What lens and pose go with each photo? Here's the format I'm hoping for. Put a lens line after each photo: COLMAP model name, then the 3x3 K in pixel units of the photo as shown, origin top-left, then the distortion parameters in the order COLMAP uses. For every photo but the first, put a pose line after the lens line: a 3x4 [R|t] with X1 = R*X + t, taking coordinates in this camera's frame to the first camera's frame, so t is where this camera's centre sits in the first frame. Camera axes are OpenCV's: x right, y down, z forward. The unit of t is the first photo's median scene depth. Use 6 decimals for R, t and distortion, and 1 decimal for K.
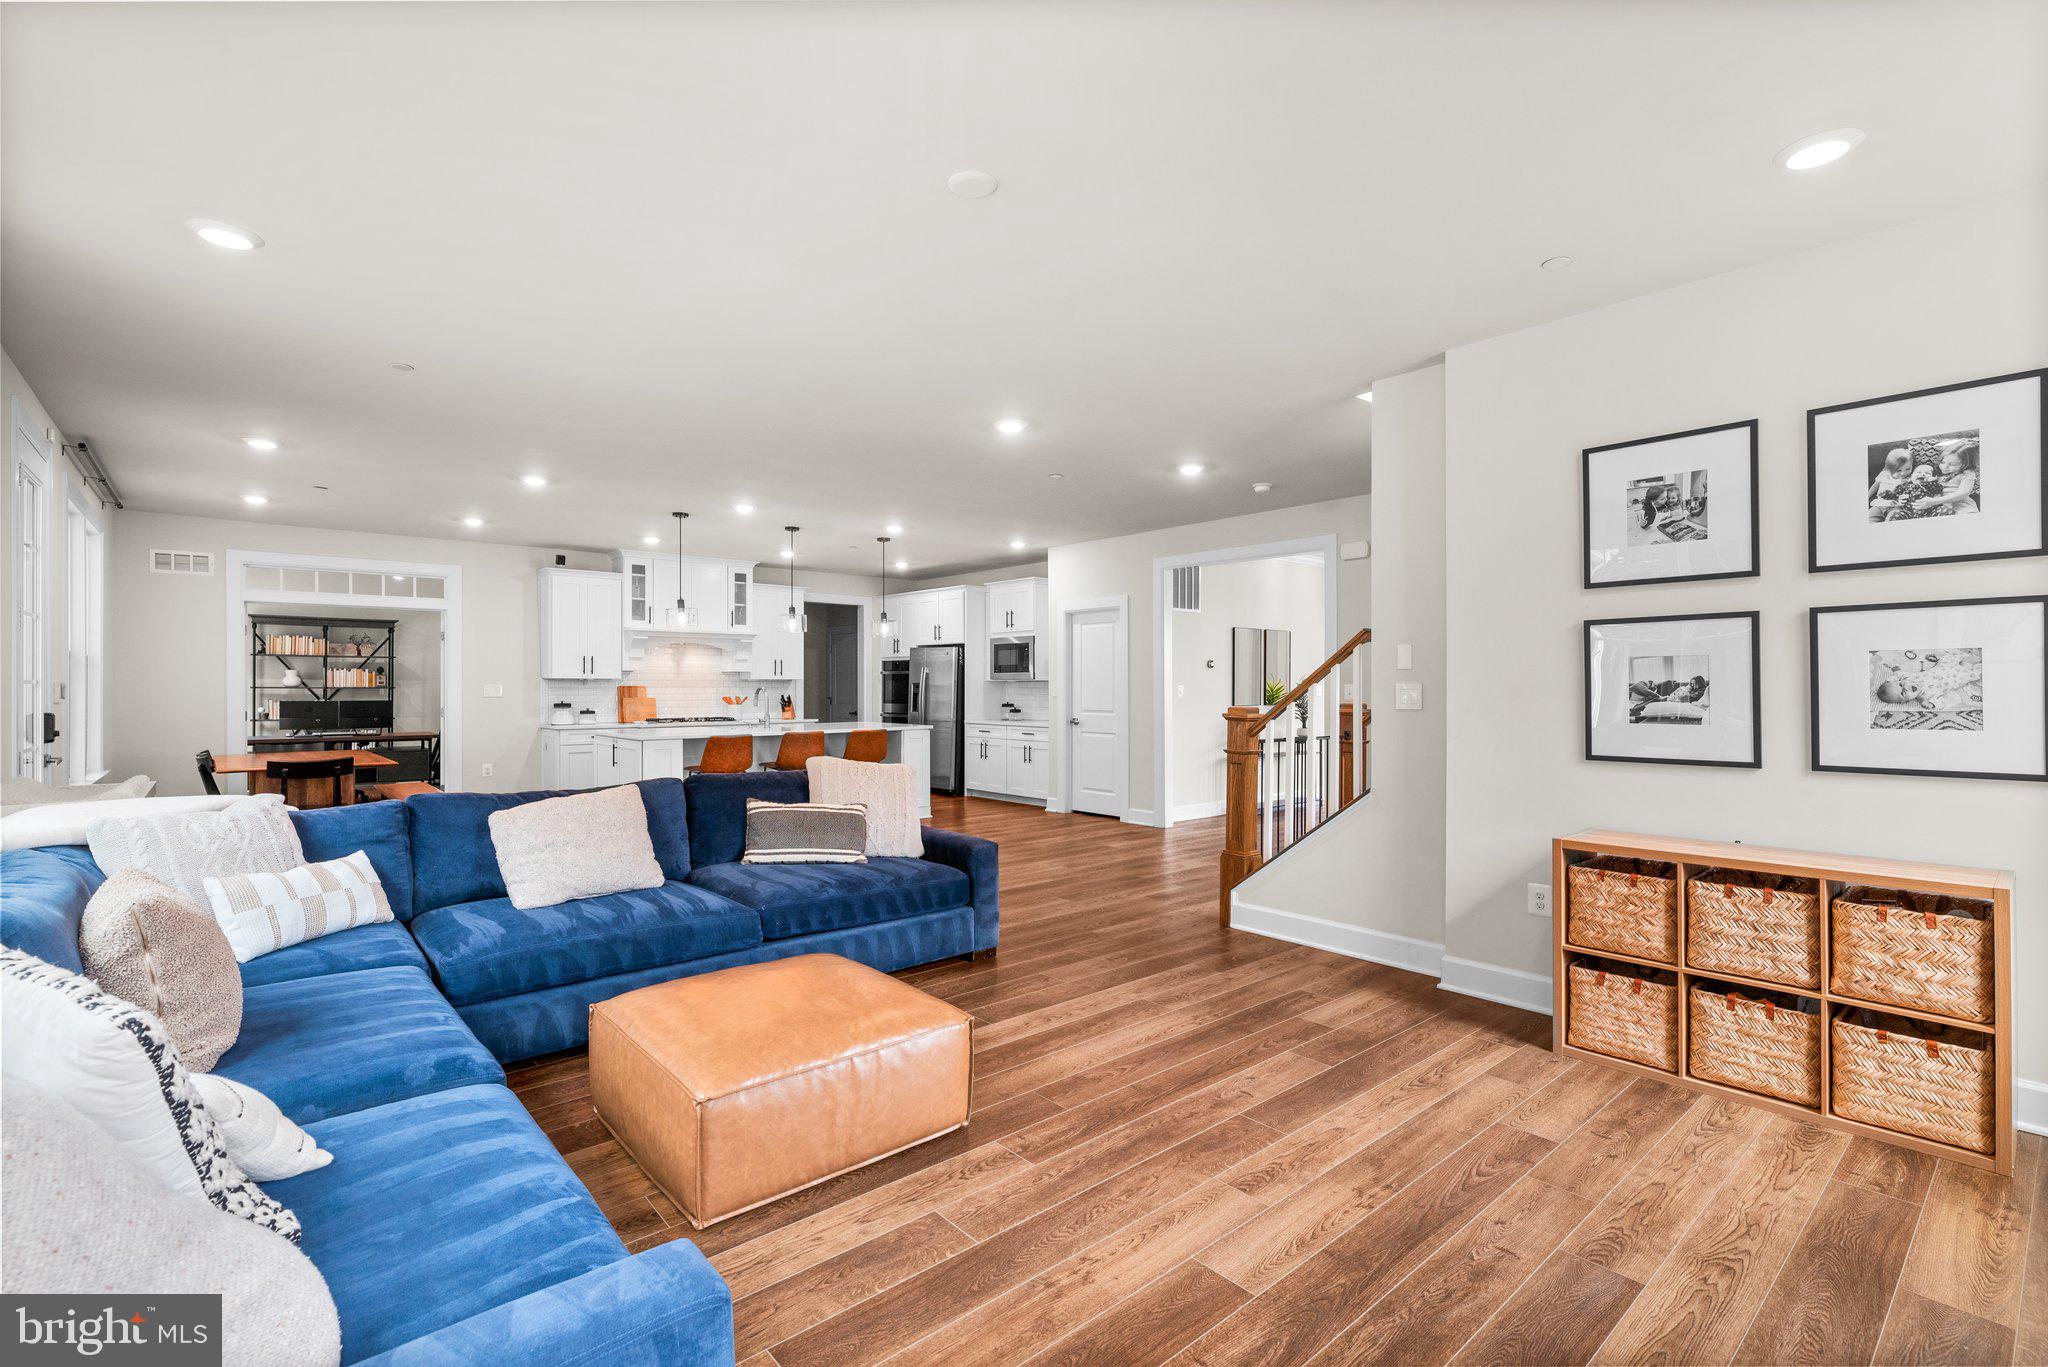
lens RADIAL K [[921.8, 0, 1029.2], [0, 921.8, 681.1], [0, 0, 1]] dist [0.001856, 0.000136]
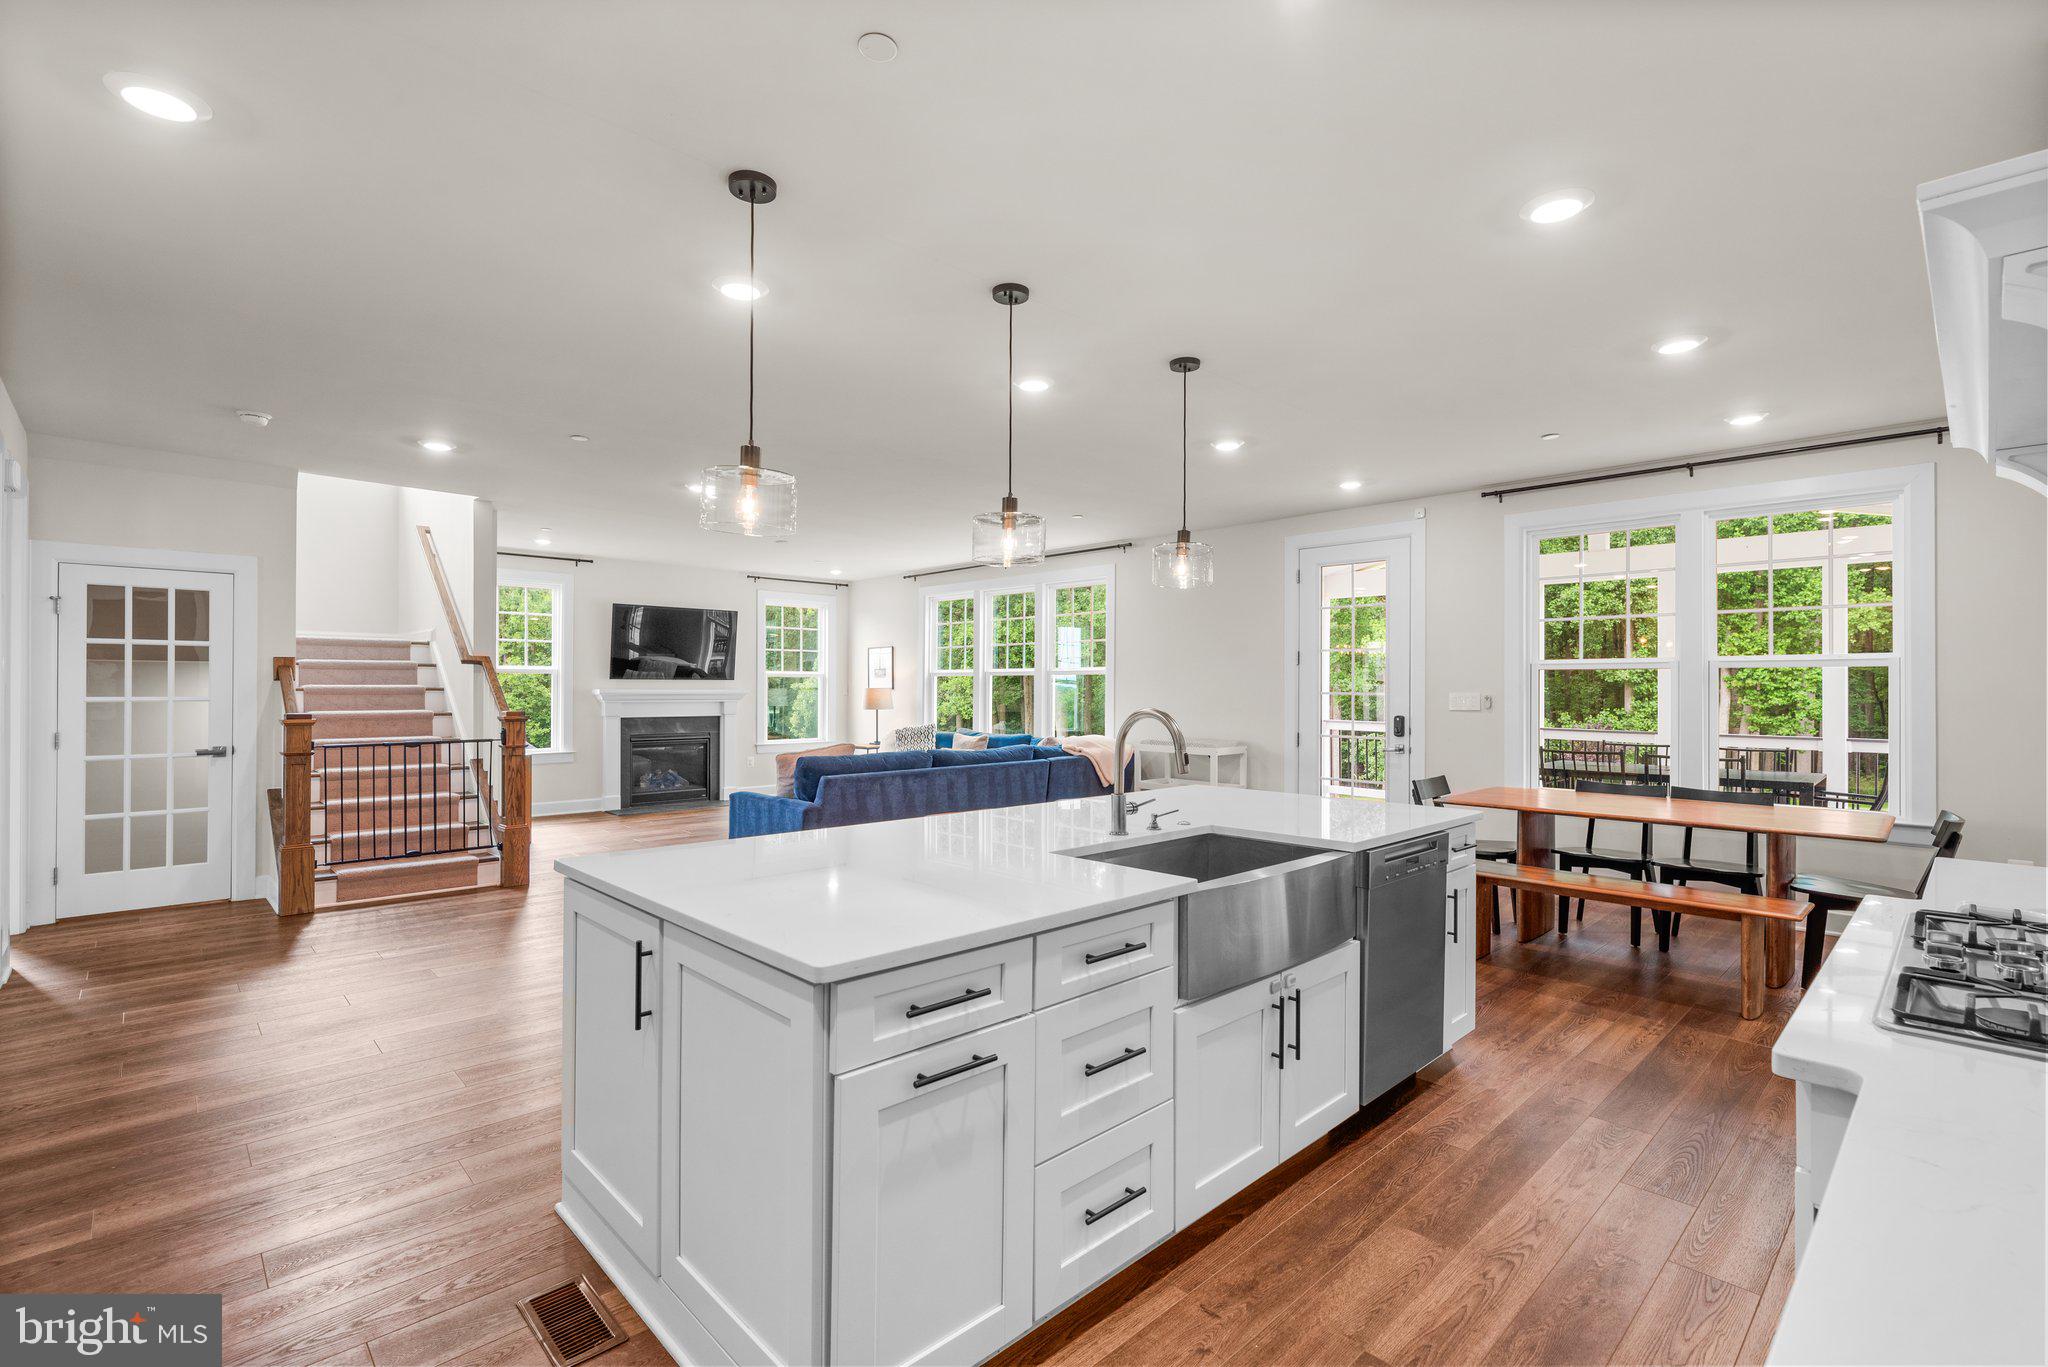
lens RADIAL K [[921.8, 0, 1032.4], [0, 921.8, 687.5], [0, 0, 1]] dist [0.001856, 0.000136]
pose [[-0.998615, -0.006273, -0.052237, -0.220440], [-0.005796, 0.999940, -0.009283, 0.003884], [0.052292, -0.008967, -0.998592, 1.241094]]
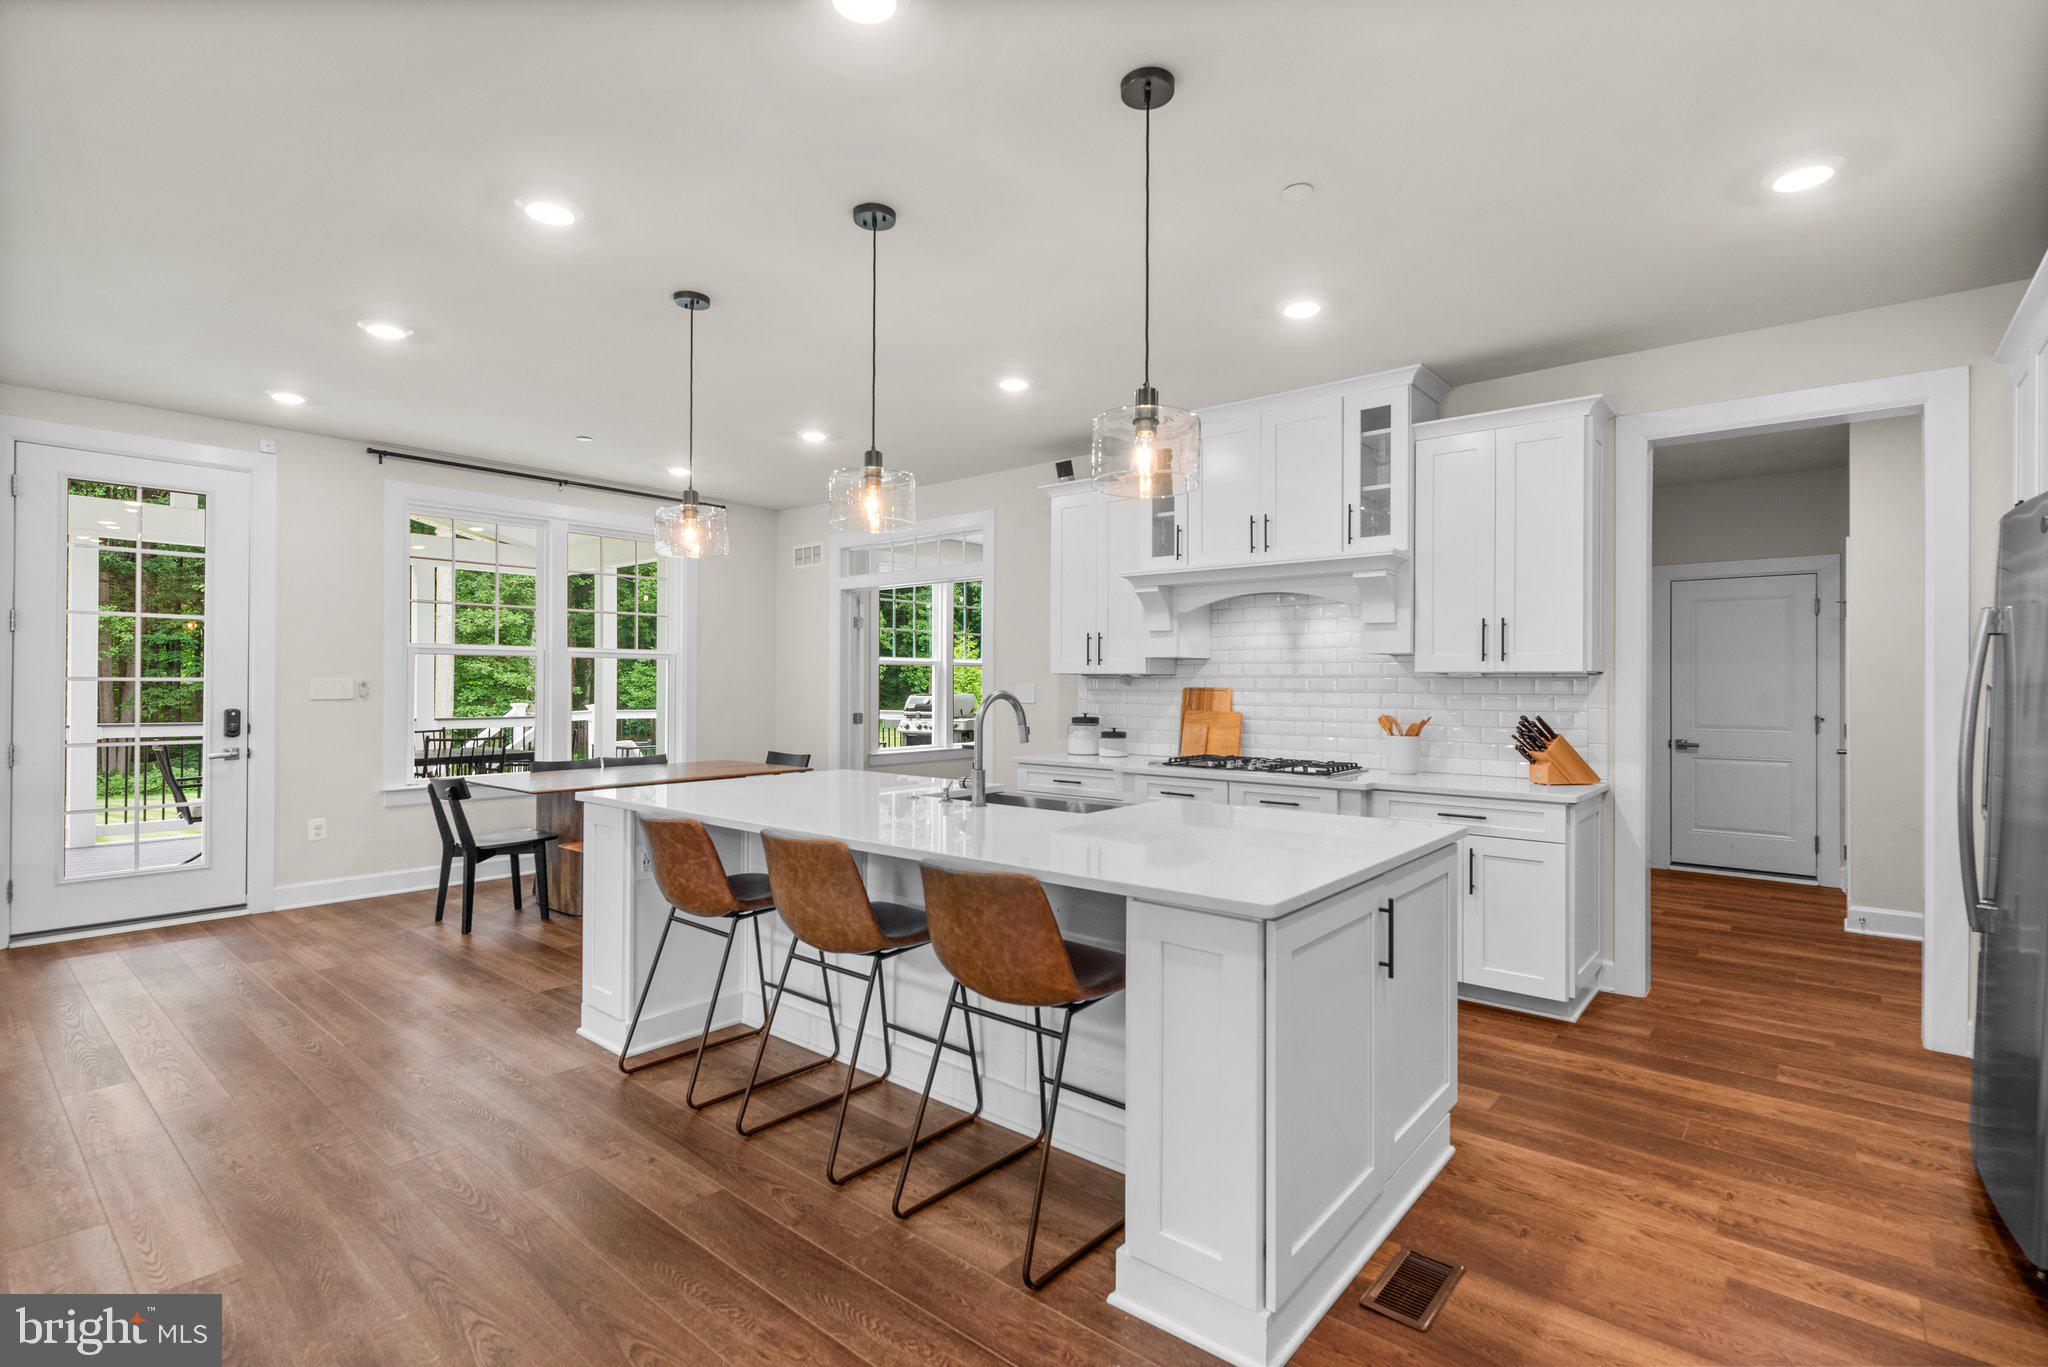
lens RADIAL K [[957.5, 0, 1025.3], [0, 957.5, 680.1], [0, 0, 1]] dist [-0.002790, -0.000233]
pose [[0.153568, -0.001111, -0.988138, 0.082851], [0.001187, 0.999999, -0.000939, 0.001613], [0.988137, -0.001029, 0.153569, 0.899885]]
